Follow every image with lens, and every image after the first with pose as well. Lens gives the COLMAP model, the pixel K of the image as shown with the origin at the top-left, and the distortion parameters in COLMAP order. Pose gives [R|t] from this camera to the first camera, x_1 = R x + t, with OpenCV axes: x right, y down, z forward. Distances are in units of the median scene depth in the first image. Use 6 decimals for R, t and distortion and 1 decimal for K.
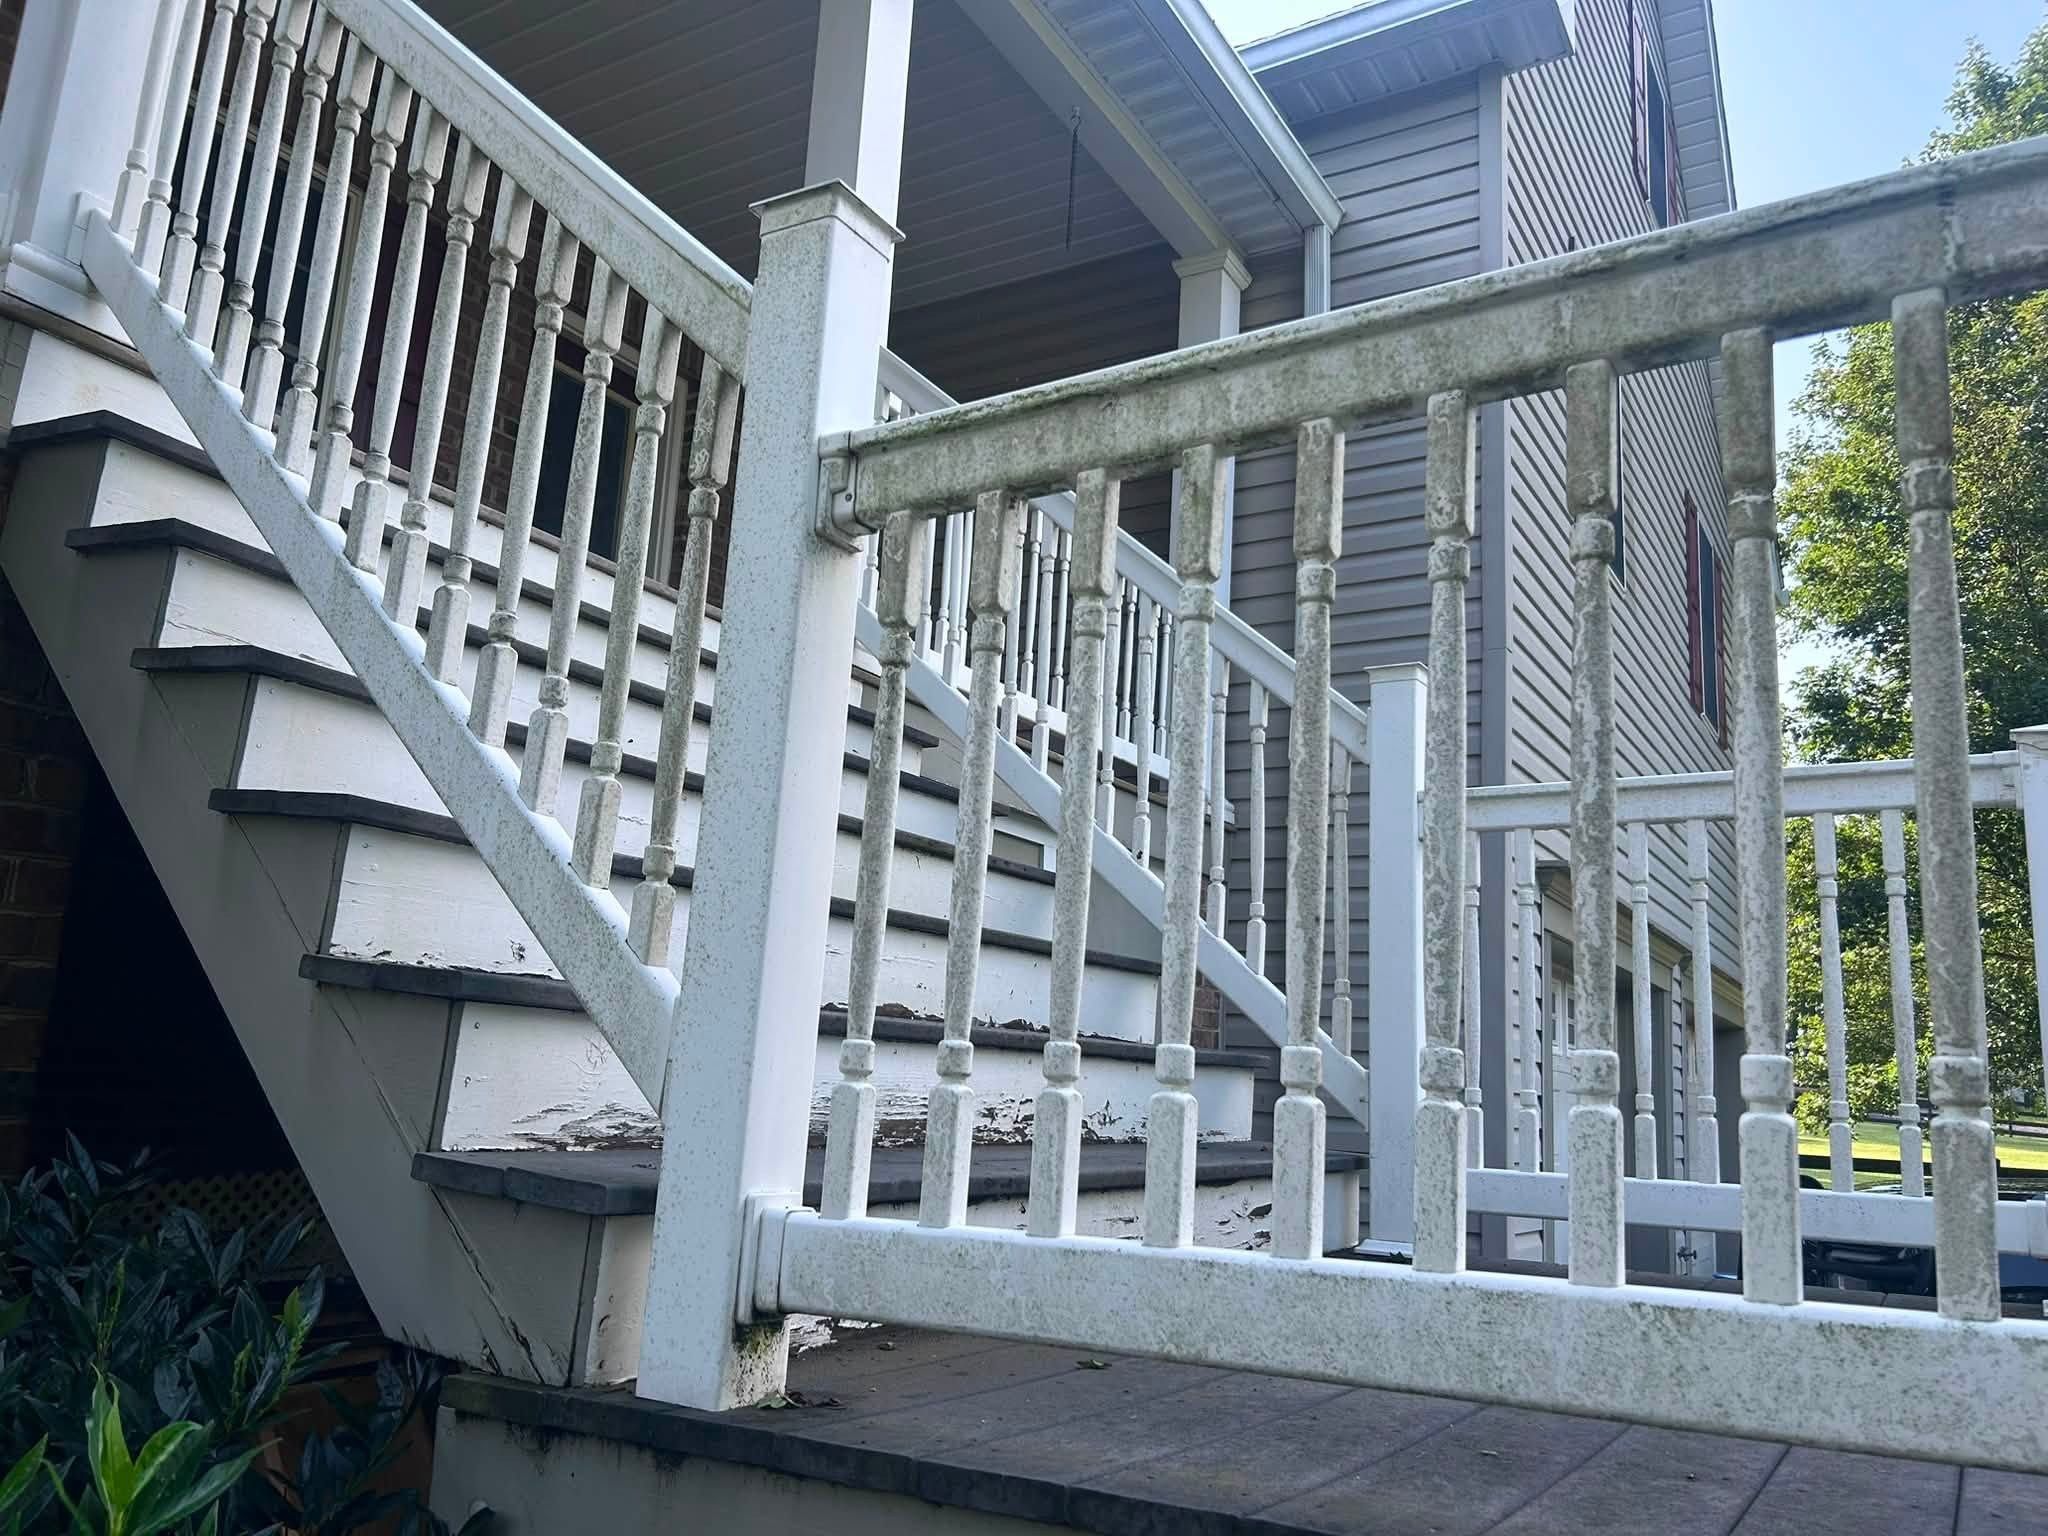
lens RADIAL K [[1580.4, 0, 1024.0], [0, 1580.4, 768.0], [0, 0, 1]] dist [0.037106, -0.058243]
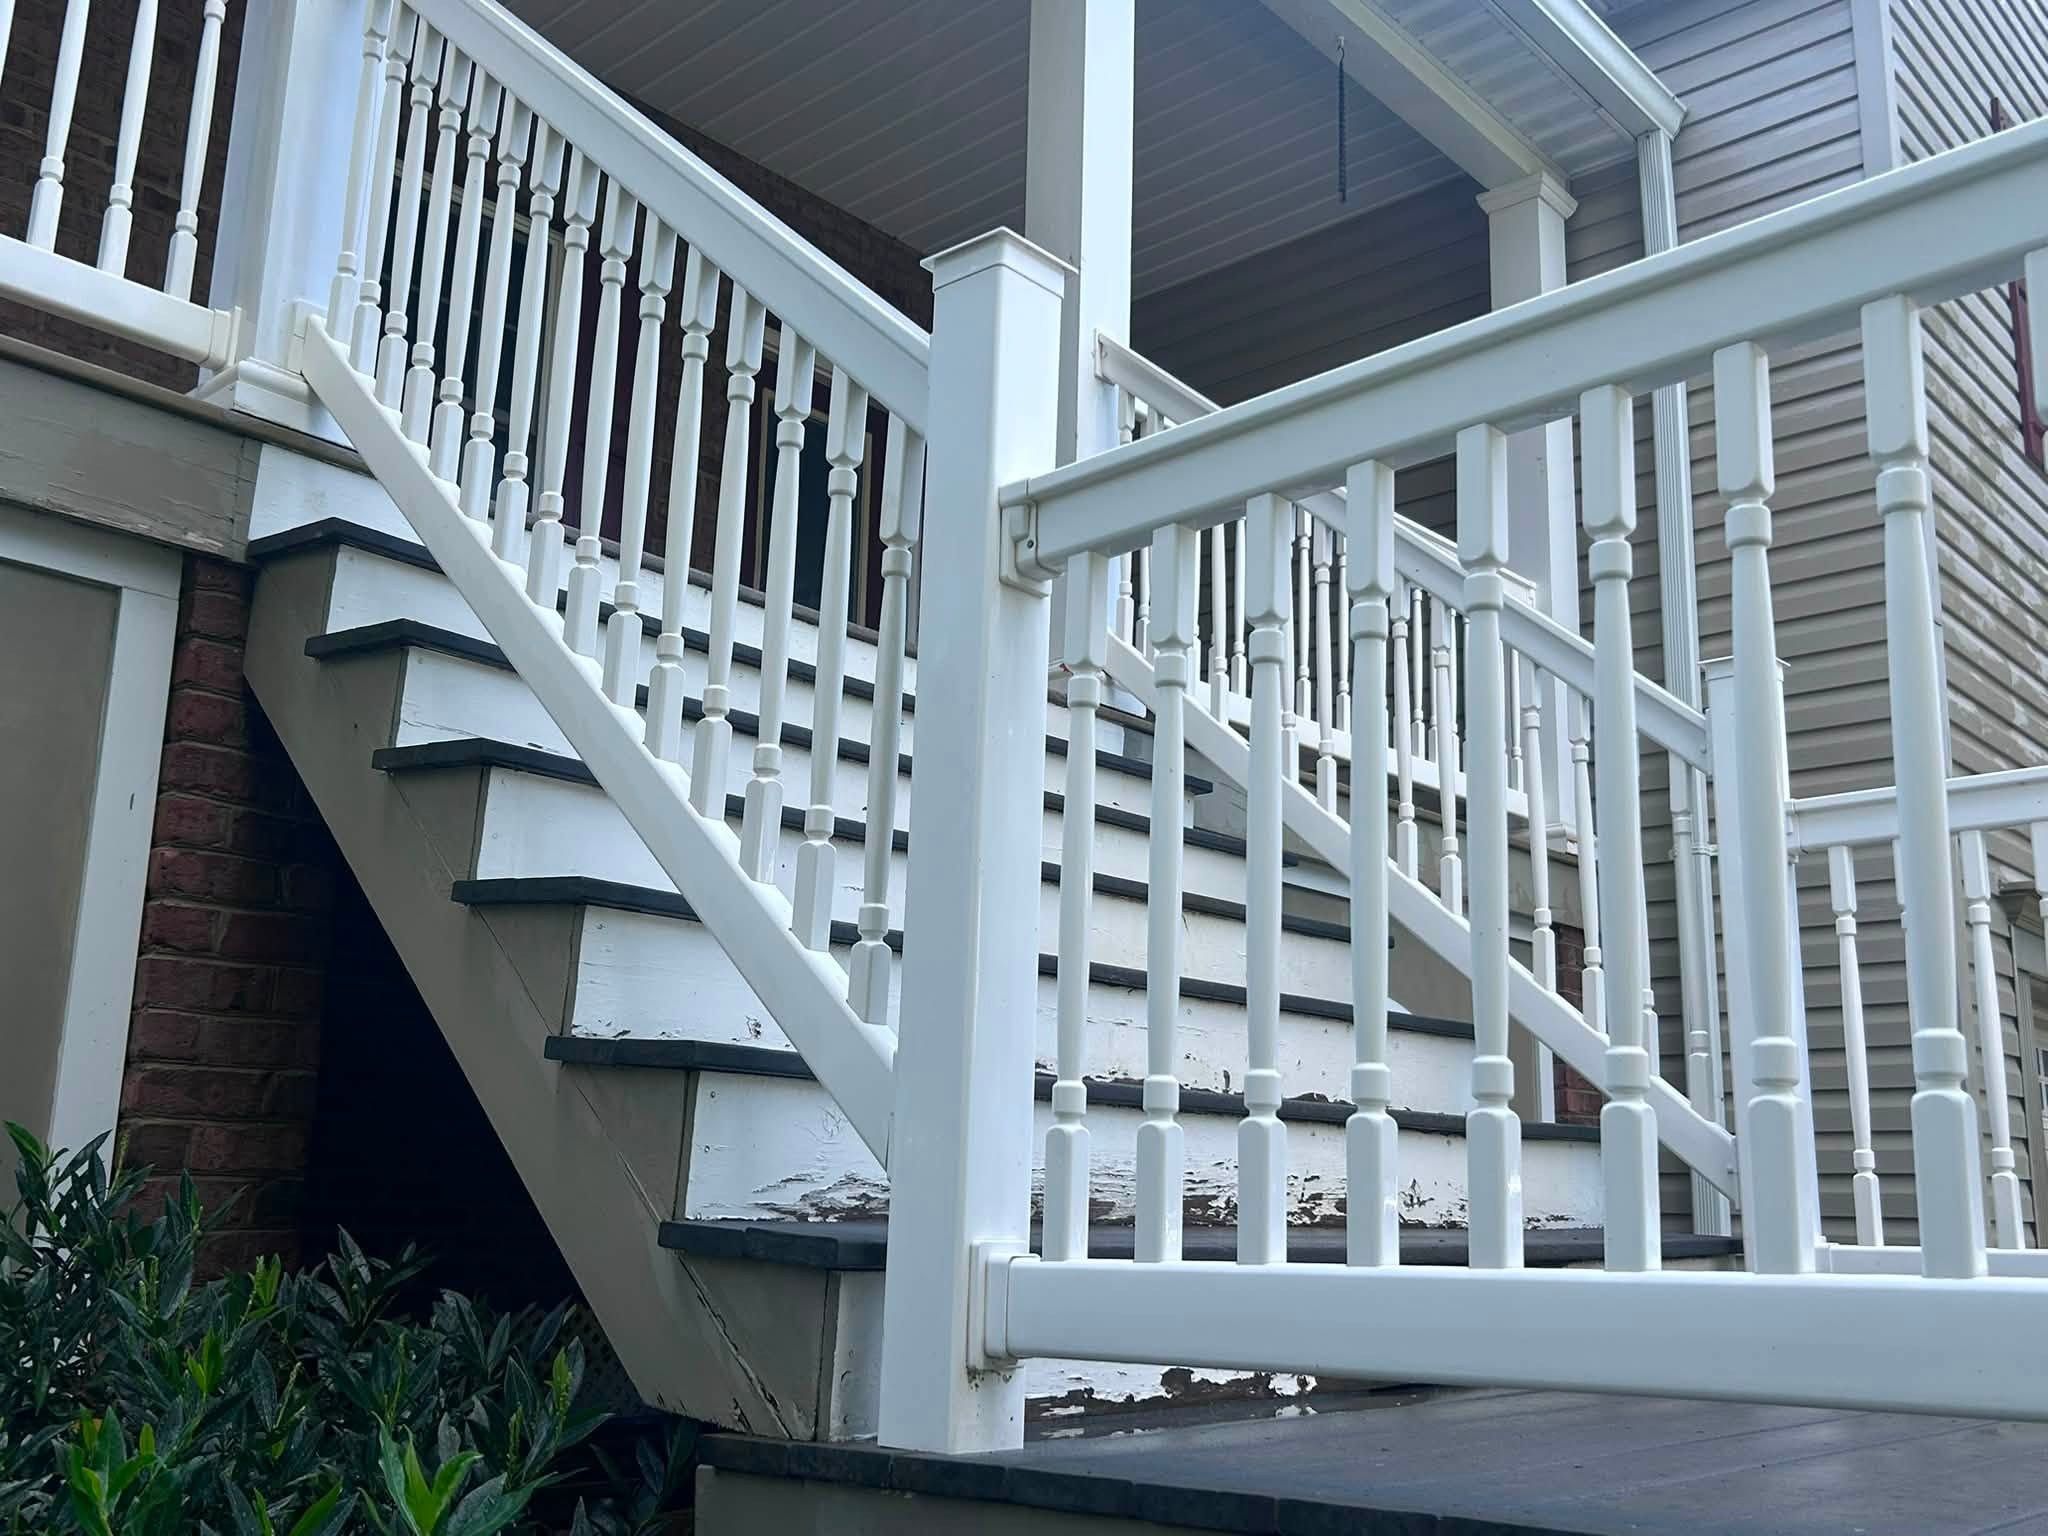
lens RADIAL K [[1931.2, 0, 1024.0], [0, 1931.2, 768.0], [0, 0, 1]] dist [0.132974, -0.514202]
pose [[0.981220, -0.073339, -0.178407, 0.072878], [0.067825, 0.997018, -0.036820, 0.011572], [0.180575, 0.024028, 0.983268, -0.157072]]
